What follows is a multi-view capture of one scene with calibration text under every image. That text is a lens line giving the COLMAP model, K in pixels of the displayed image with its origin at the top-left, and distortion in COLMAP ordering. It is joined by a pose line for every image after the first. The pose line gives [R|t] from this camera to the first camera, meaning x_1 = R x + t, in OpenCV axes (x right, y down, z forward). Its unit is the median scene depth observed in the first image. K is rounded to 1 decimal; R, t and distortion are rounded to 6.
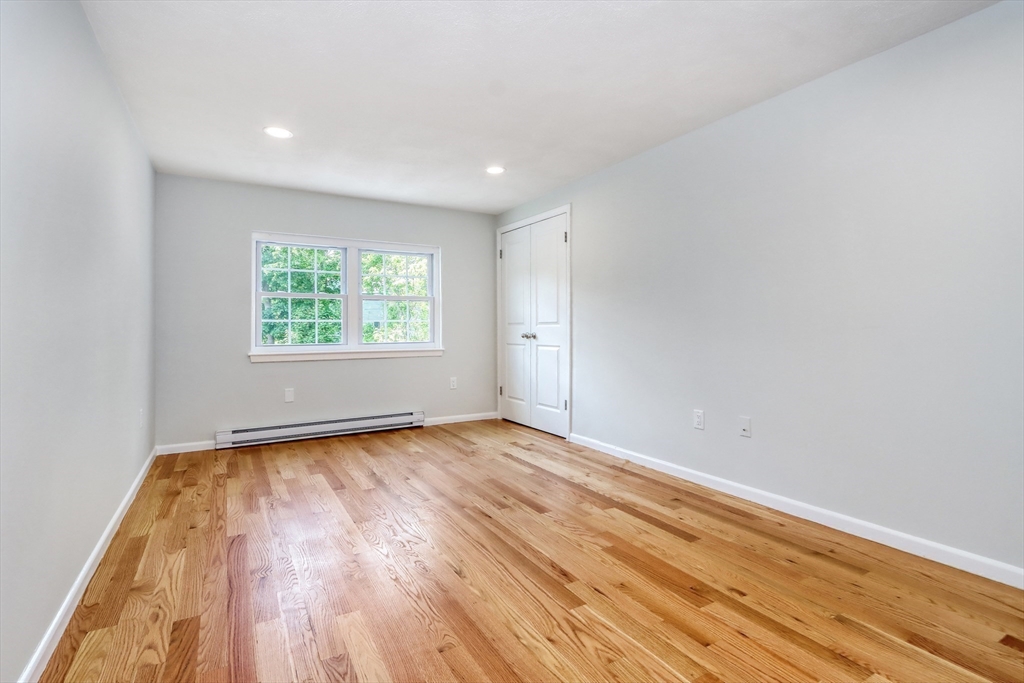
lens RADIAL K [[480.7, 0, 505.2], [0, 480.7, 333.3], [0, 0, 1]] dist [0.001414, -0.000225]
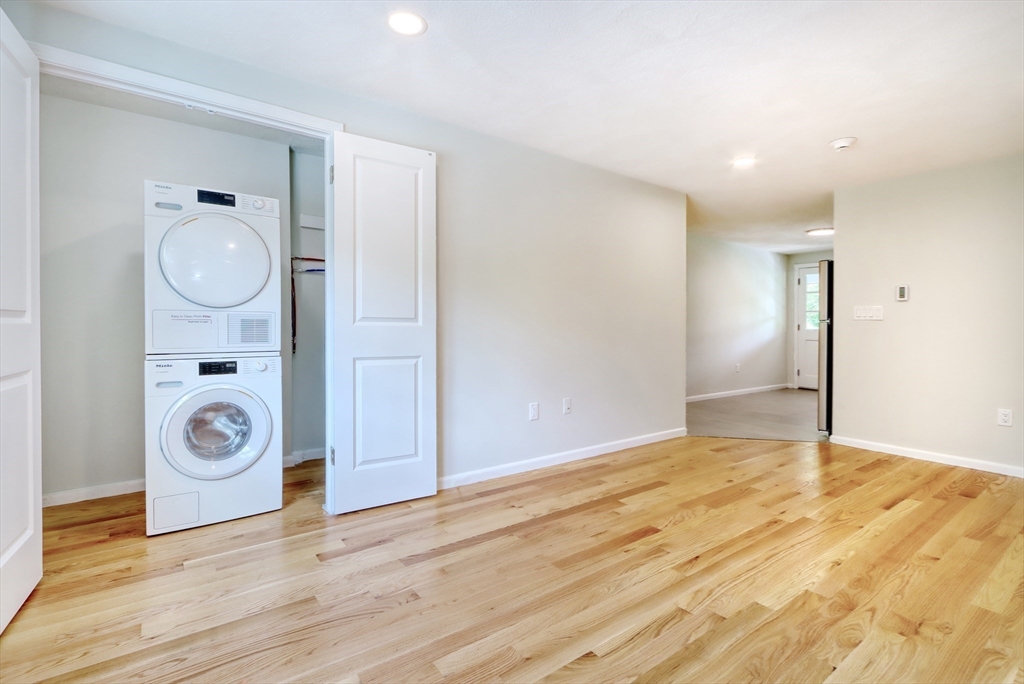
lens RADIAL K [[480.7, 0, 502.7], [0, 480.7, 338.0], [0, 0, 1]] dist [0.001414, -0.000225]
pose [[-0.109569, -0.026342, 0.993630, -0.849158], [0.000606, 0.999647, 0.026568, -0.024179], [-0.993979, 0.003513, -0.109514, 1.477976]]
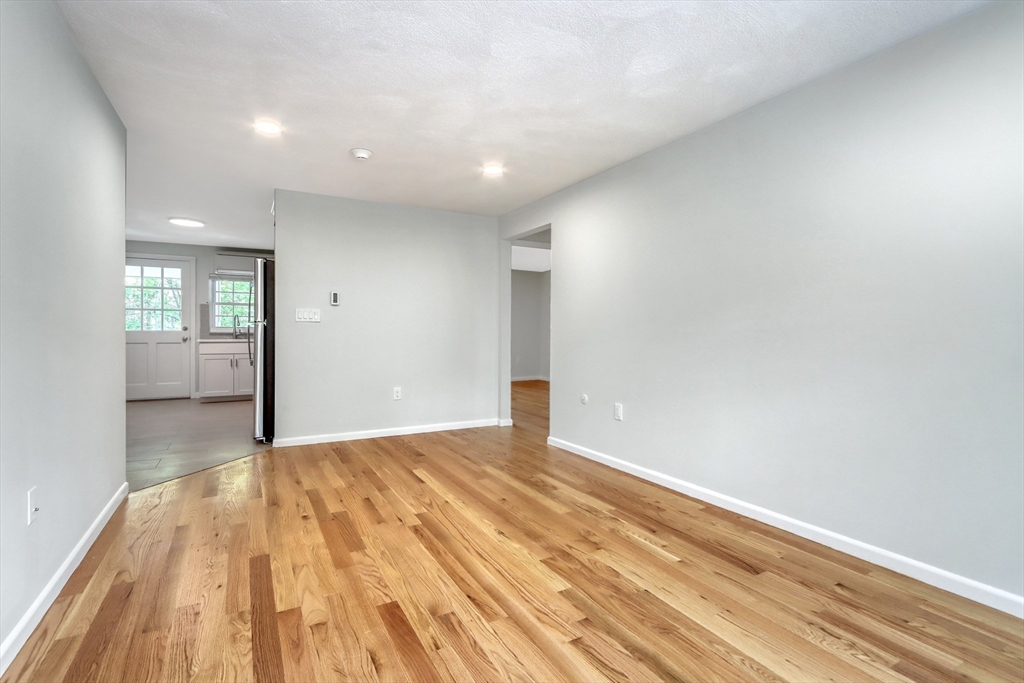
lens RADIAL K [[480.7, 0, 507.3], [0, 480.7, 335.3], [0, 0, 1]] dist [0.001414, -0.000225]
pose [[-0.999953, -0.001087, 0.009590, -0.099615], [-0.000882, 0.999771, 0.021393, -0.029776], [-0.009611, 0.021384, -0.999725, 1.777806]]
